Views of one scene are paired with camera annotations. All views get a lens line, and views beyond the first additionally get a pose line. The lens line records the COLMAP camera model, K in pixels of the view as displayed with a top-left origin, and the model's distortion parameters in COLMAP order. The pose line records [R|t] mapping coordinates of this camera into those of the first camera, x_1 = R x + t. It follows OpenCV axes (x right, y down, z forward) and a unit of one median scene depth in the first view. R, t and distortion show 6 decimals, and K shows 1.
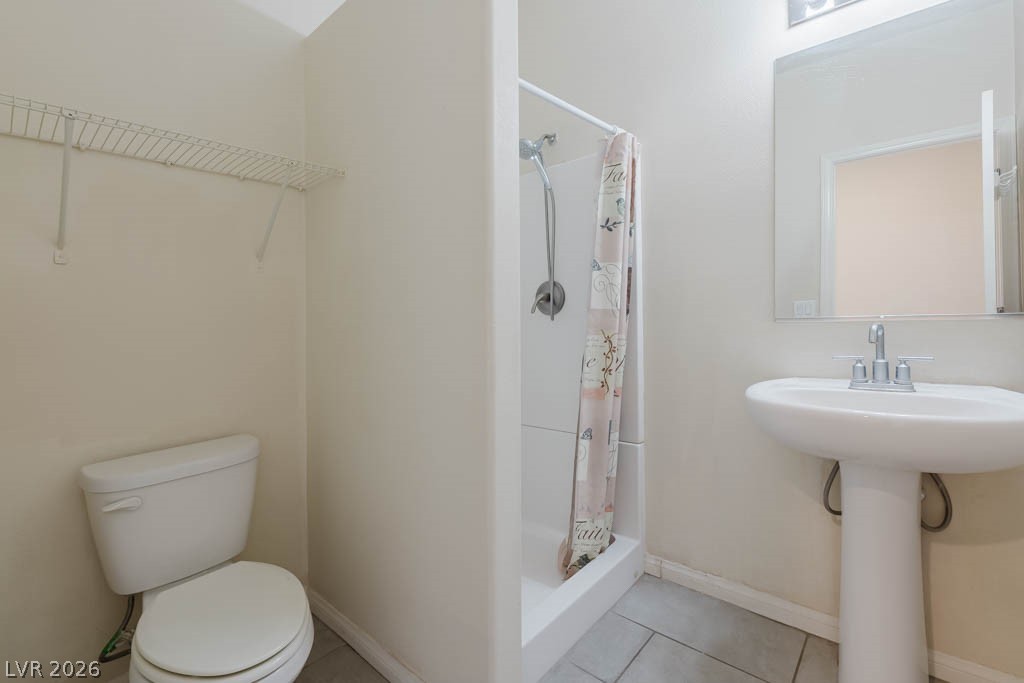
lens RADIAL K [[453.6, 0, 510.9], [0, 453.6, 329.9], [0, 0, 1]] dist [-0.001231, -0.000130]
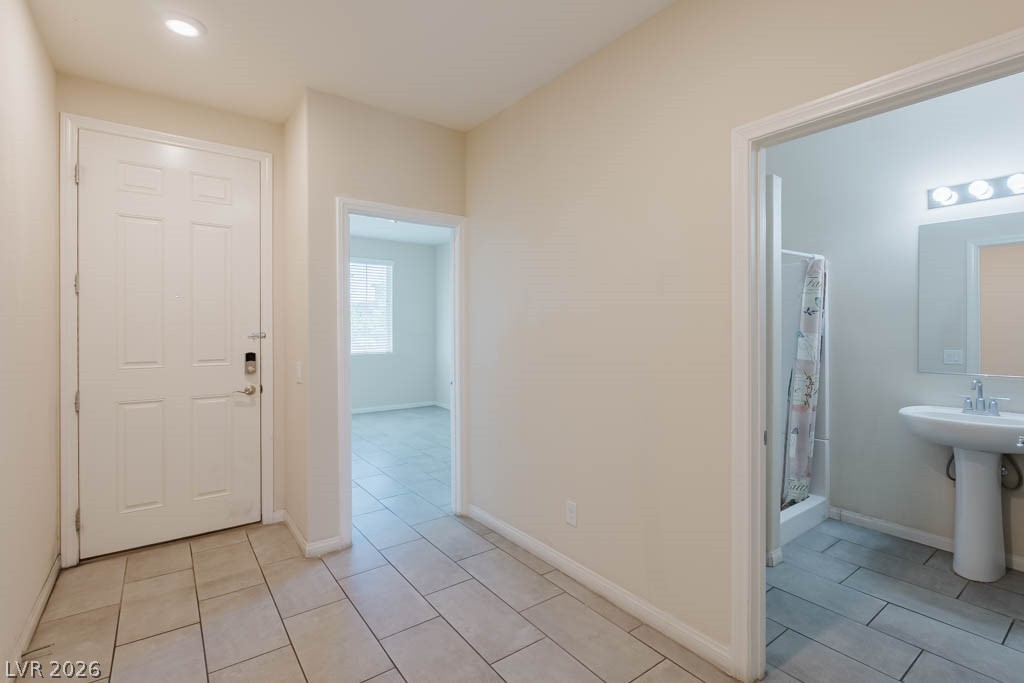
lens RADIAL K [[470.0, 0, 511.5], [0, 470.0, 324.1], [0, 0, 1]] dist [-0.001789, -0.000352]
pose [[0.976004, 0.029413, -0.215757, -0.523466], [-0.038436, 0.998548, -0.037743, -0.073037], [0.214334, 0.045130, 0.975717, -1.029982]]
